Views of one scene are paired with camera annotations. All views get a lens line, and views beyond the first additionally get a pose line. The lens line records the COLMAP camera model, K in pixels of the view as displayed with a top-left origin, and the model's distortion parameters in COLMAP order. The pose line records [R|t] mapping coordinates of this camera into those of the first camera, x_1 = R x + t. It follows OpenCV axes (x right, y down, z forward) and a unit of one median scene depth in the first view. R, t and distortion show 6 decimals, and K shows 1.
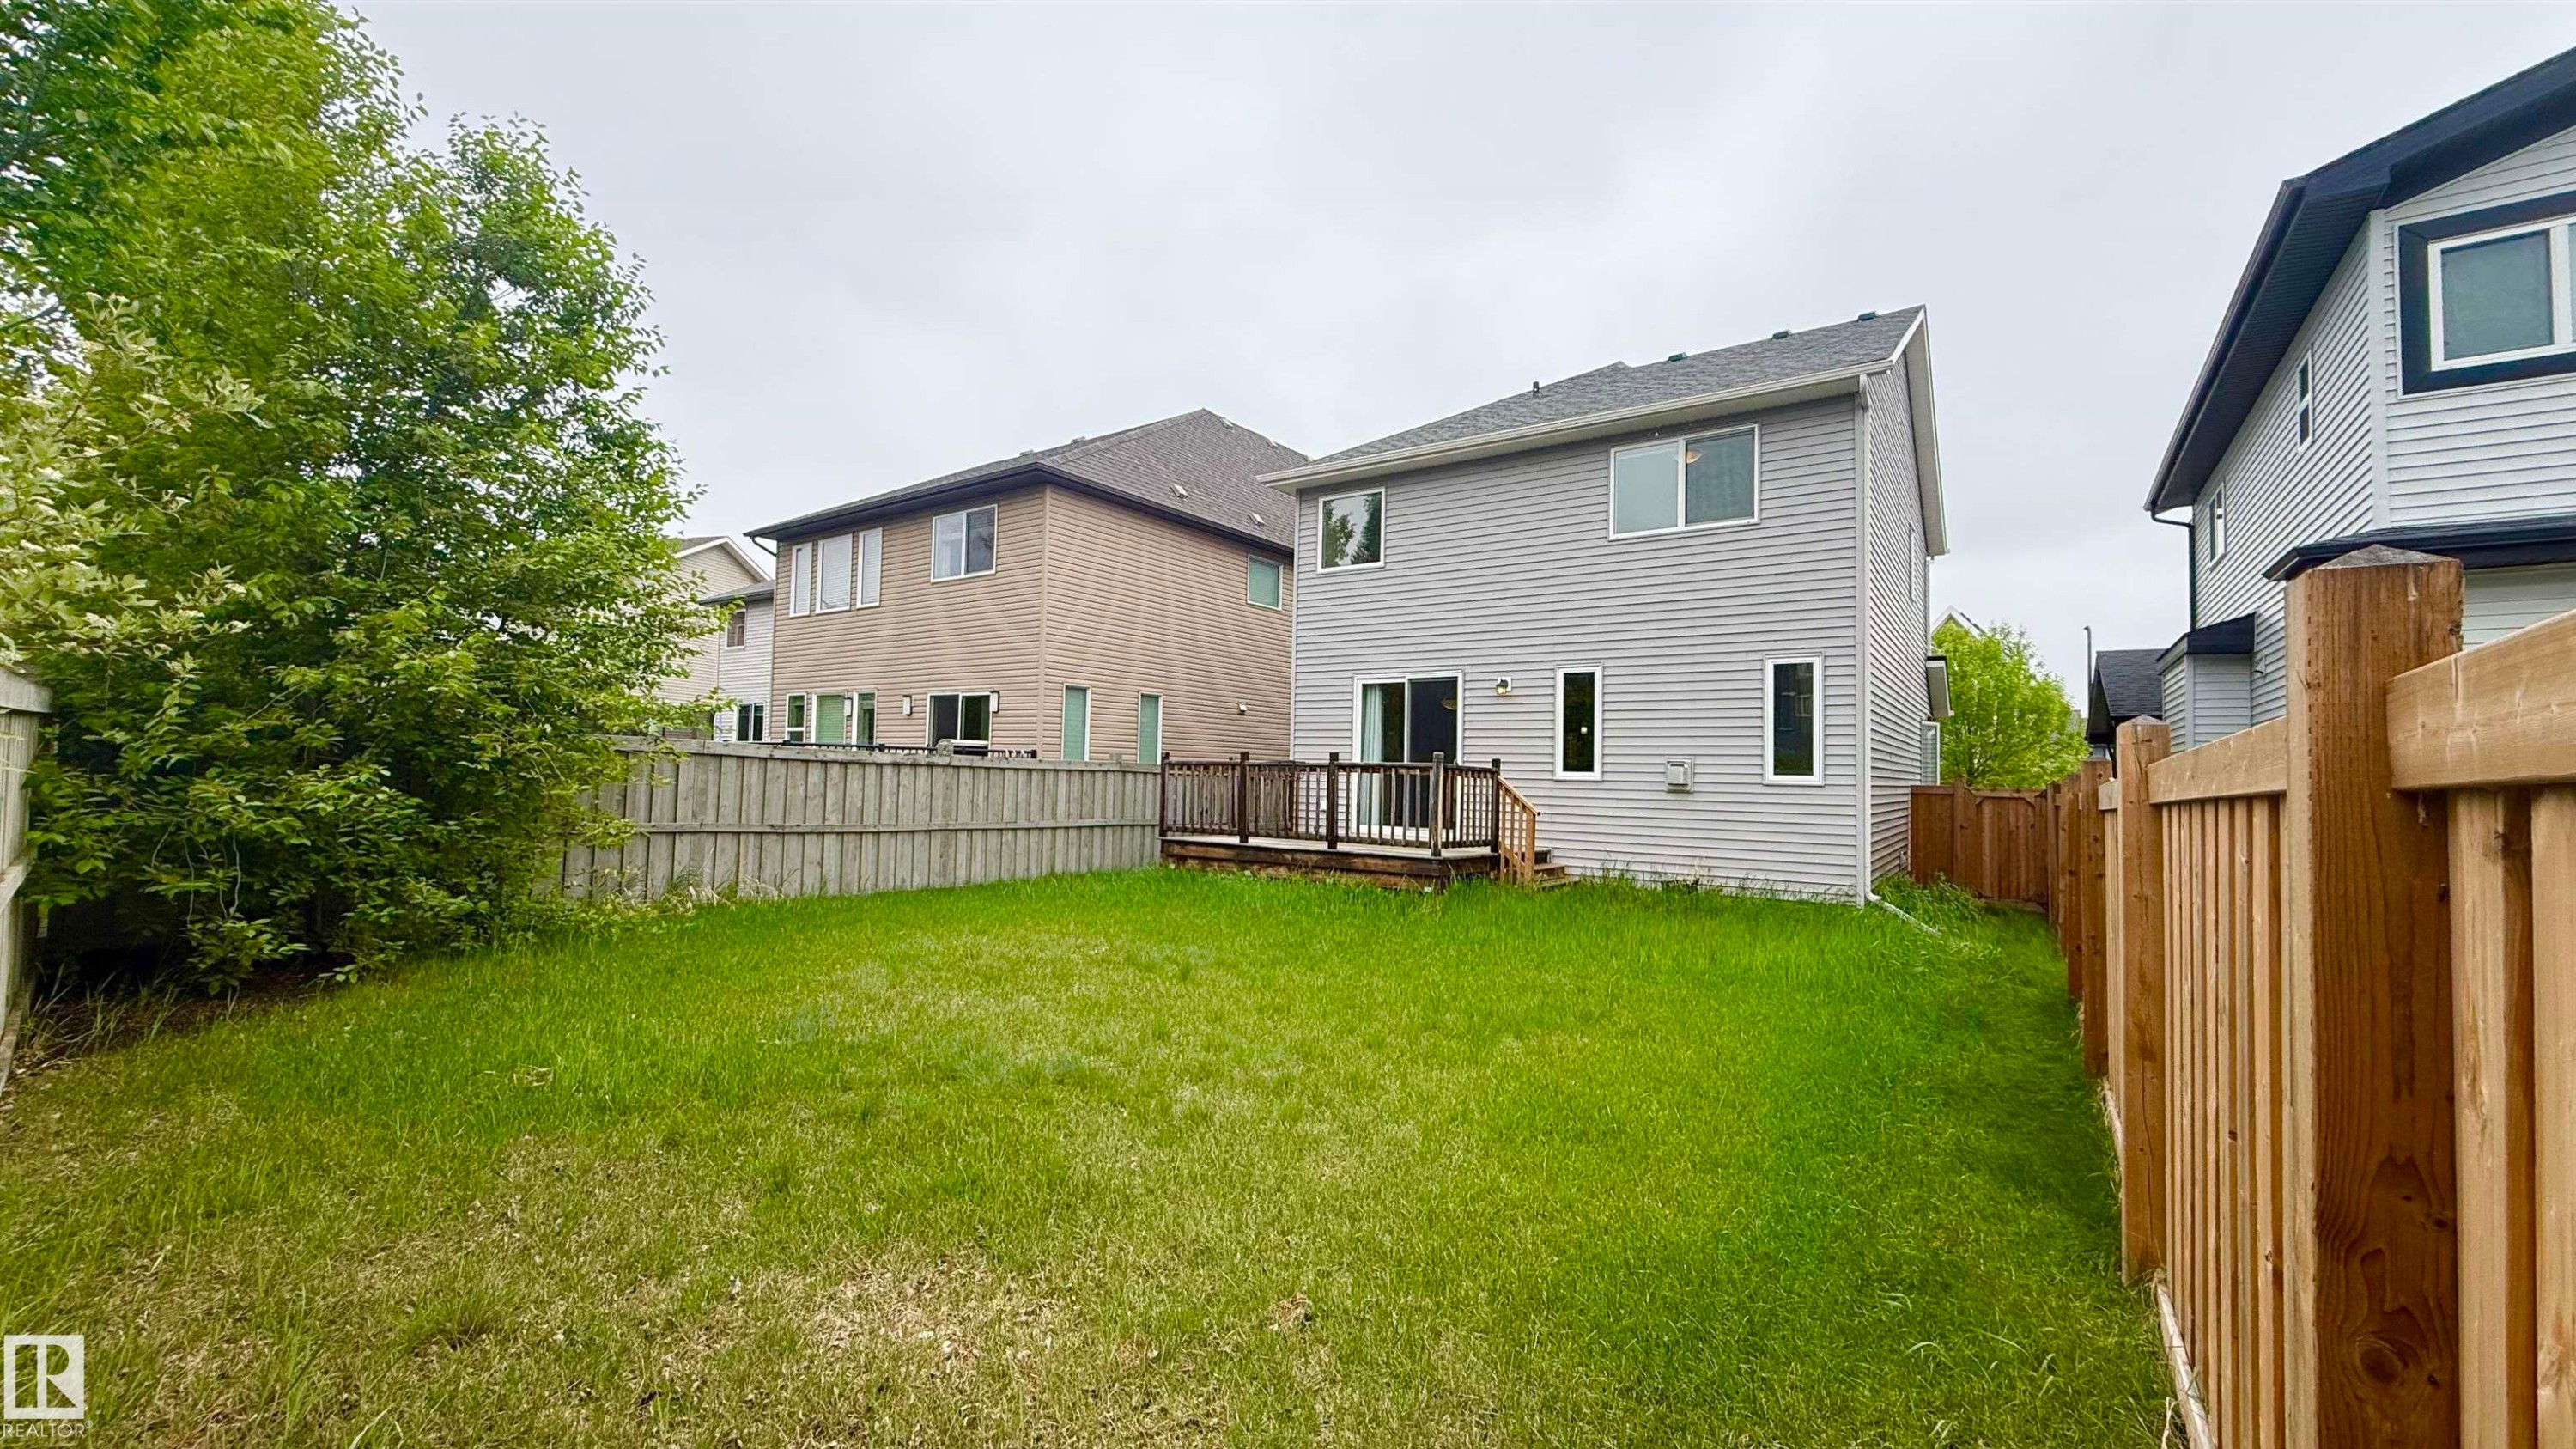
lens RADIAL K [[1022.5, 0, 1276.7], [0, 1022.5, 725.3], [0, 0, 1]] dist [0.002602, -0.000572]
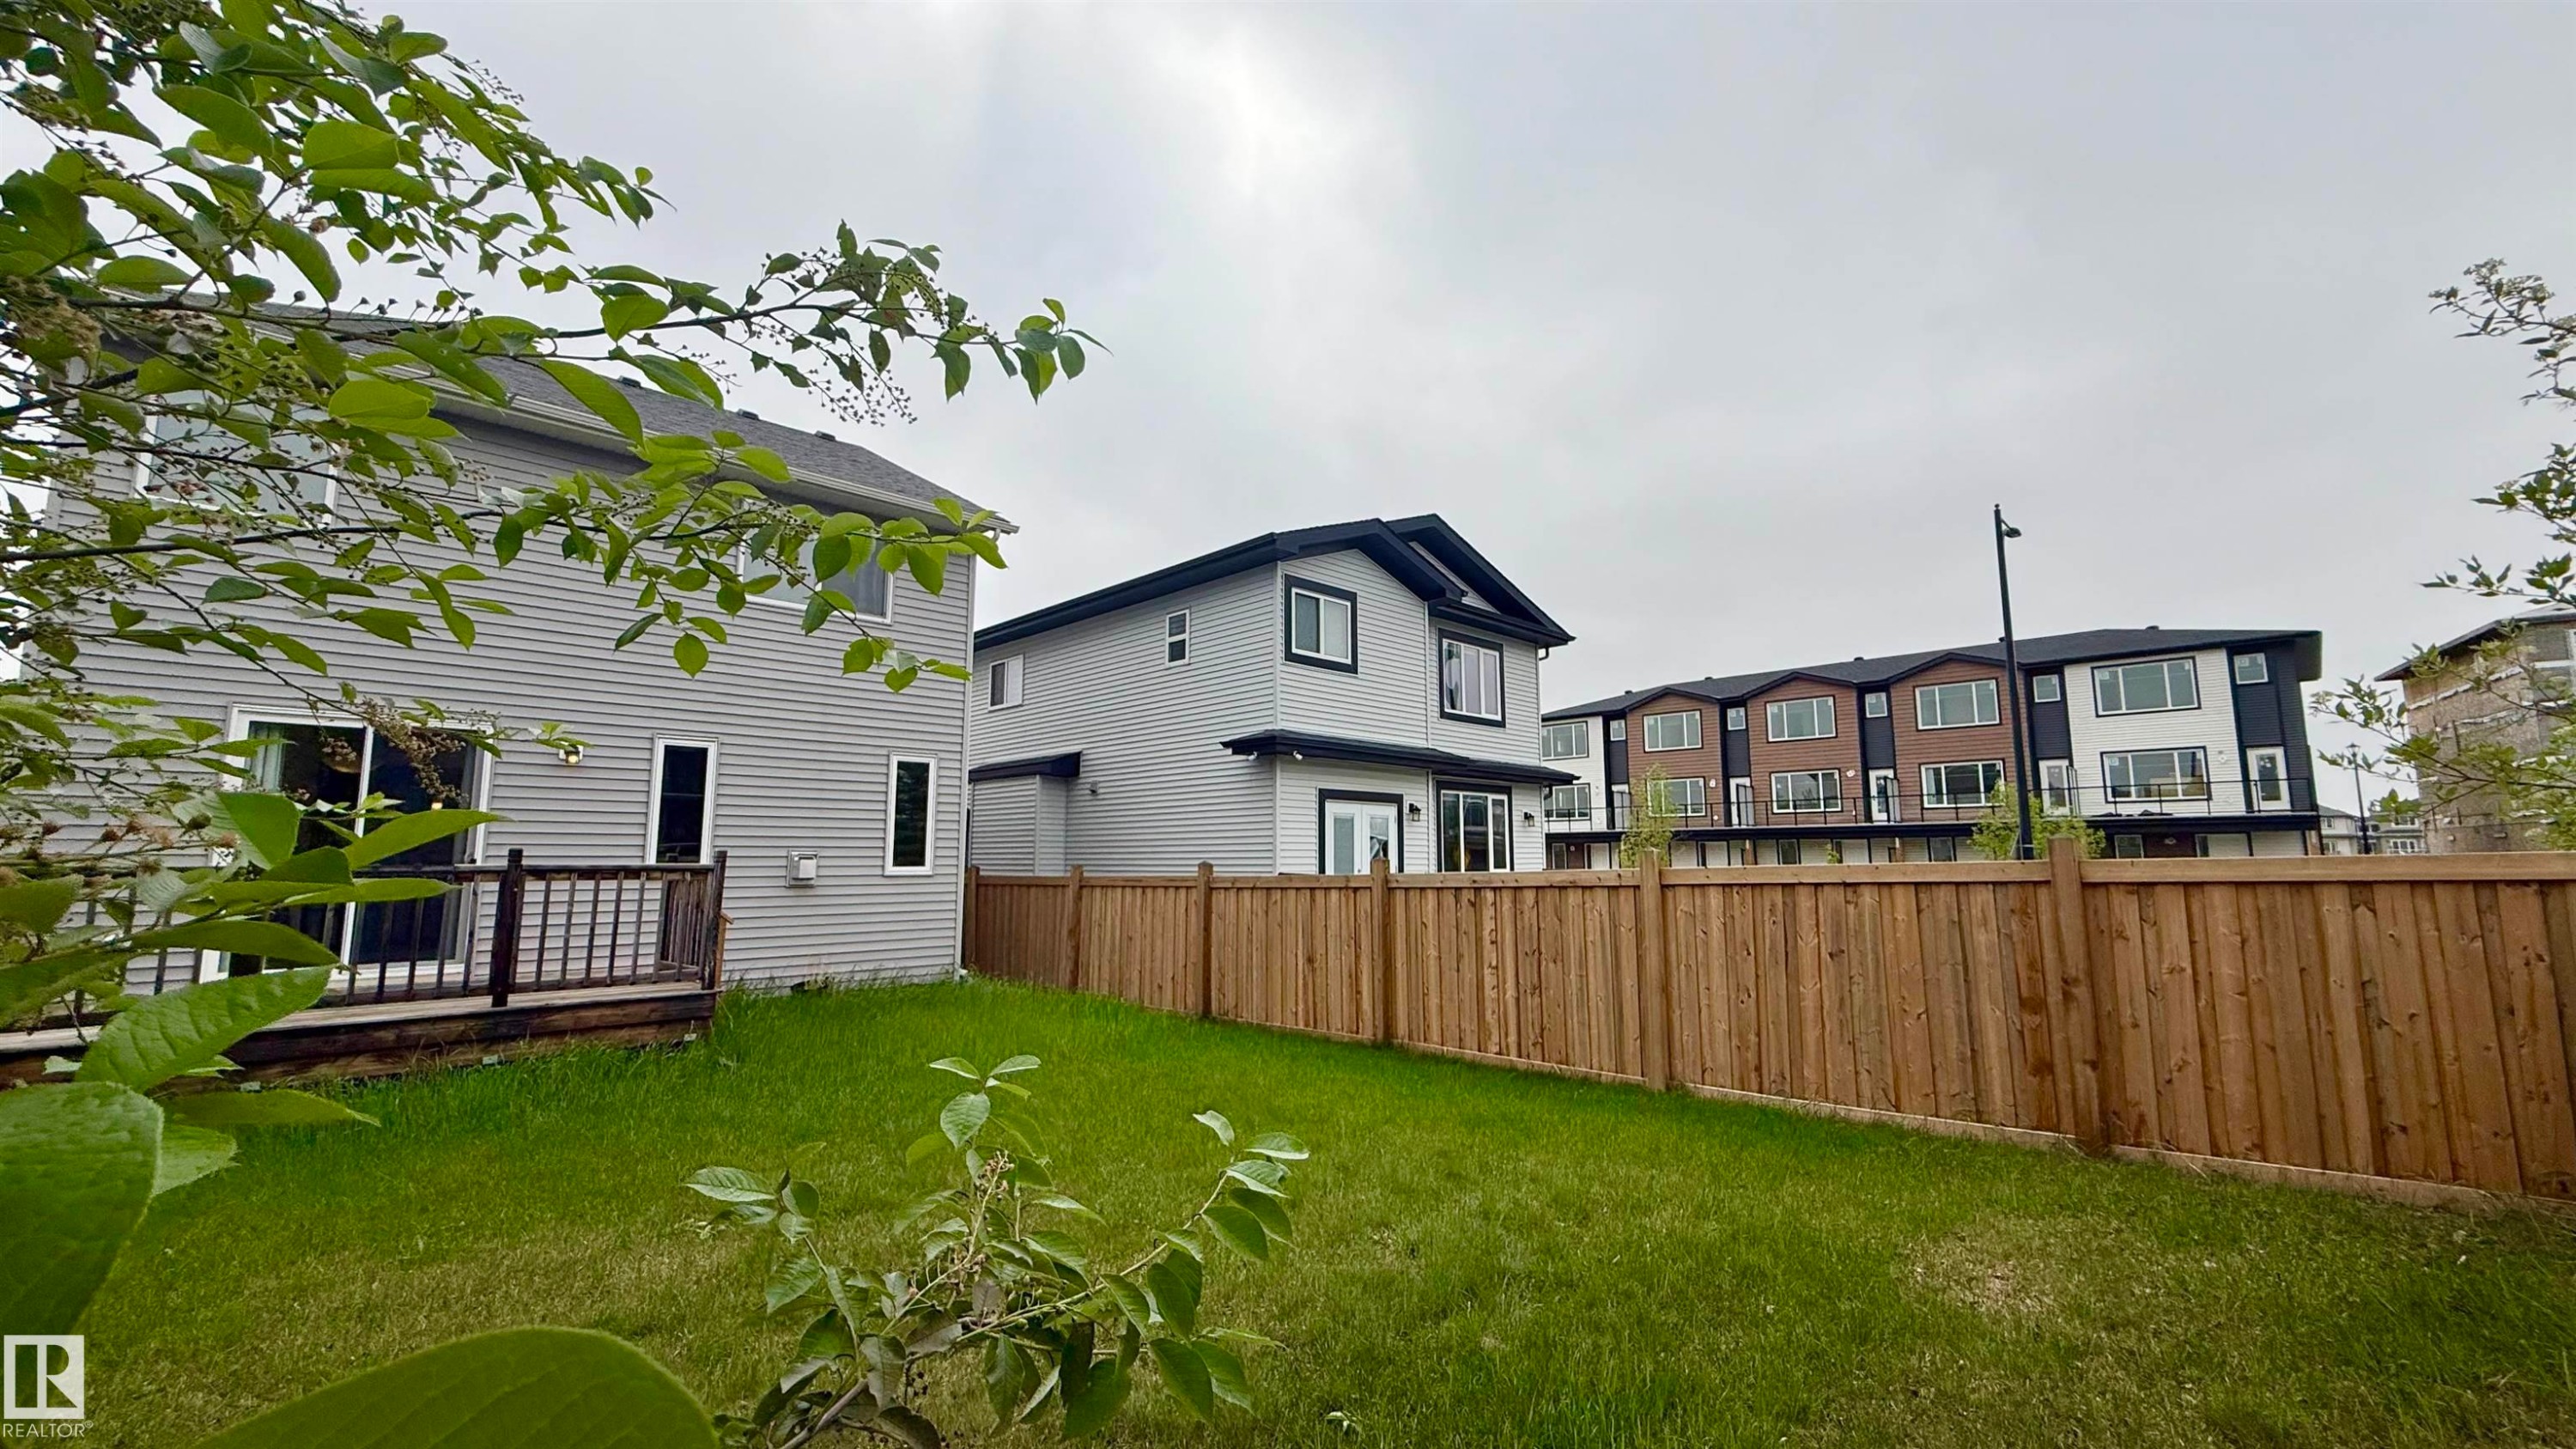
lens RADIAL K [[1022.5, 0, 1277.6], [0, 1022.5, 733.4], [0, 0, 1]] dist [0.002602, -0.000572]
pose [[0.166496, 0.103049, 0.980643, -0.490129], [-0.037375, 0.994469, -0.098157, 0.000862], [-0.985334, -0.020309, 0.169427, 0.438064]]
